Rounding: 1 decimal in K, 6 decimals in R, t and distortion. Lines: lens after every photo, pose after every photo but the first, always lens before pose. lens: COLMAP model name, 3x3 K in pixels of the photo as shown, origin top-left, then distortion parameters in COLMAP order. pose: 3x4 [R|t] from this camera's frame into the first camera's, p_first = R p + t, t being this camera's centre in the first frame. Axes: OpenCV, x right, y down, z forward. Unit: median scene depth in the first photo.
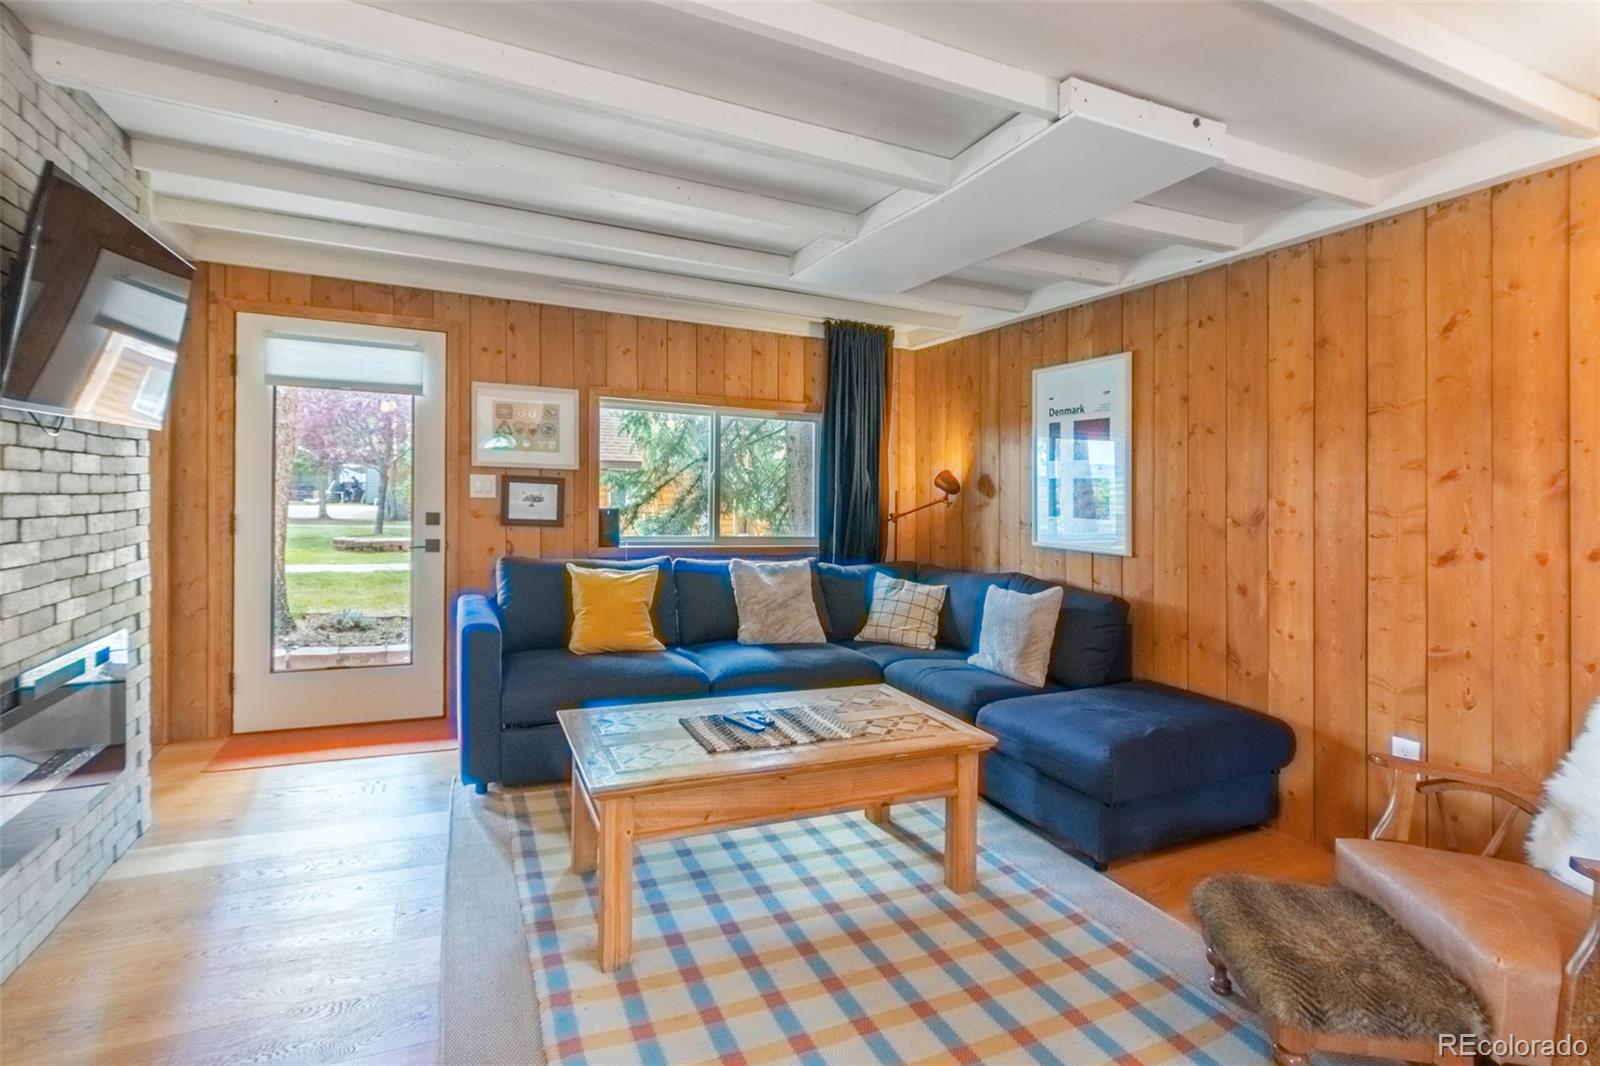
lens RADIAL K [[765.4, 0, 776.0], [0, 765.4, 488.7], [0, 0, 1]] dist [-0.001751, -0.003979]
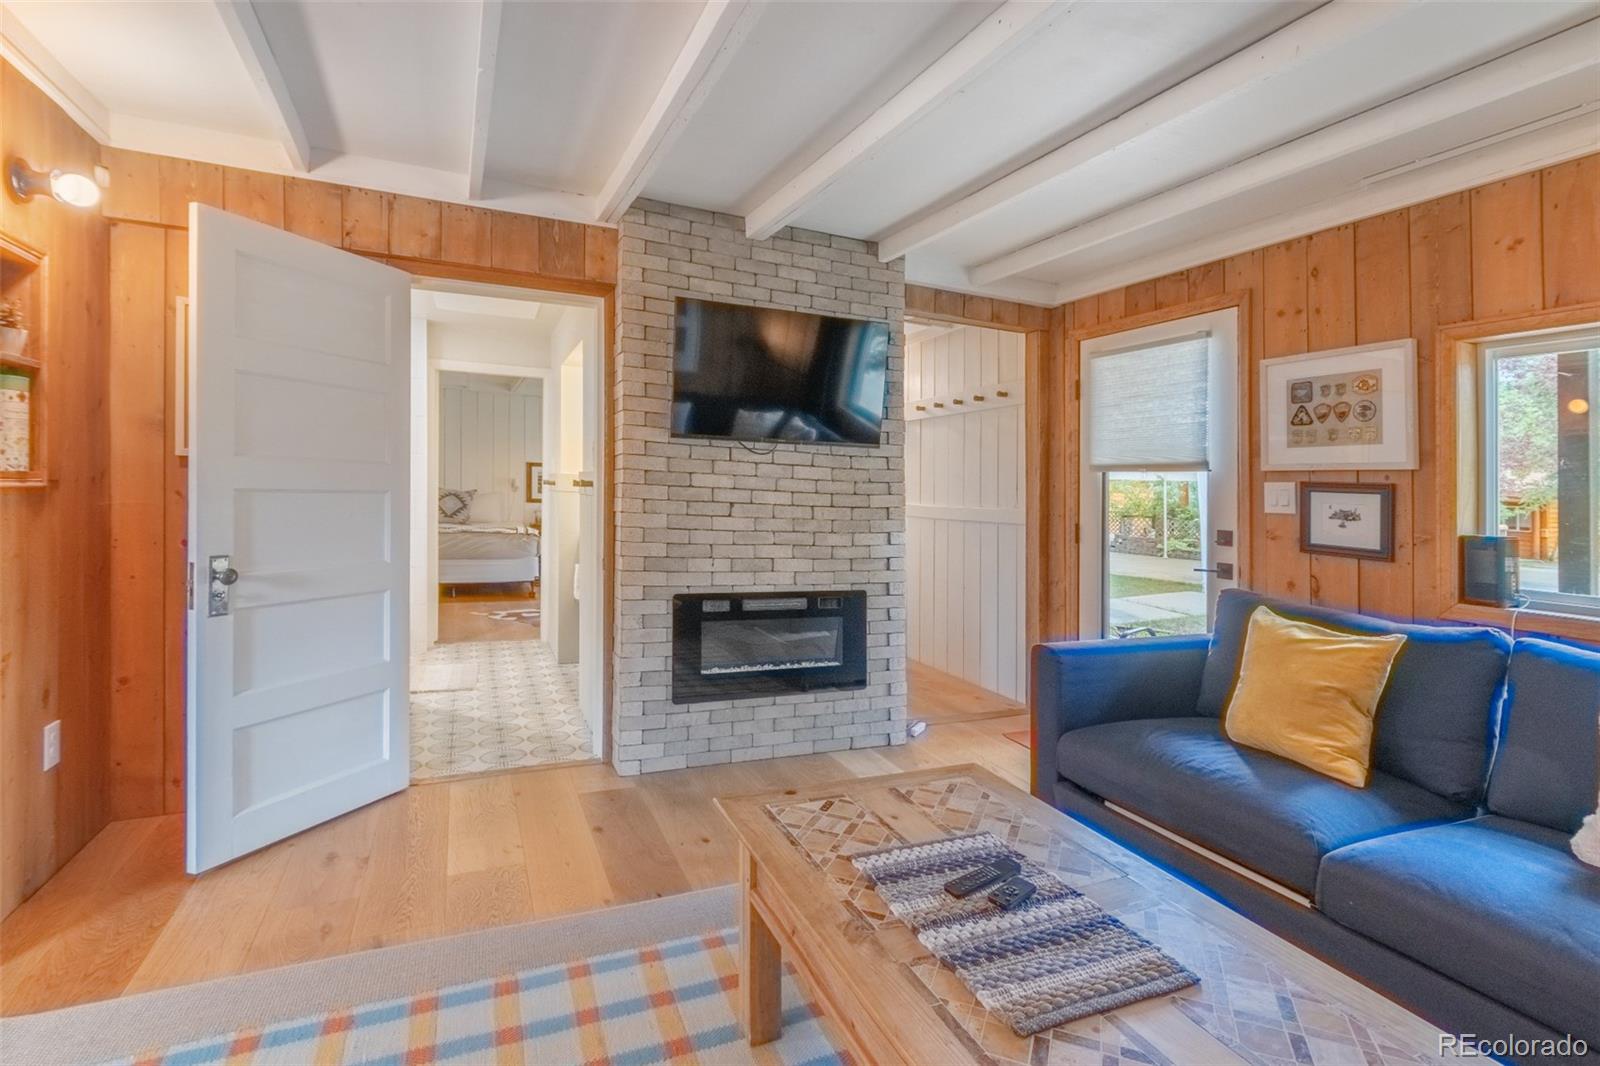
lens RADIAL K [[765.4, 0, 802.3], [0, 765.4, 497.1], [0, 0, 1]] dist [-0.001751, -0.003979]
pose [[0.013660, -0.011024, -0.999846, 0.438462], [-0.010033, 0.999887, -0.011161, 0.011340], [0.999856, 0.010184, 0.013548, 0.656526]]
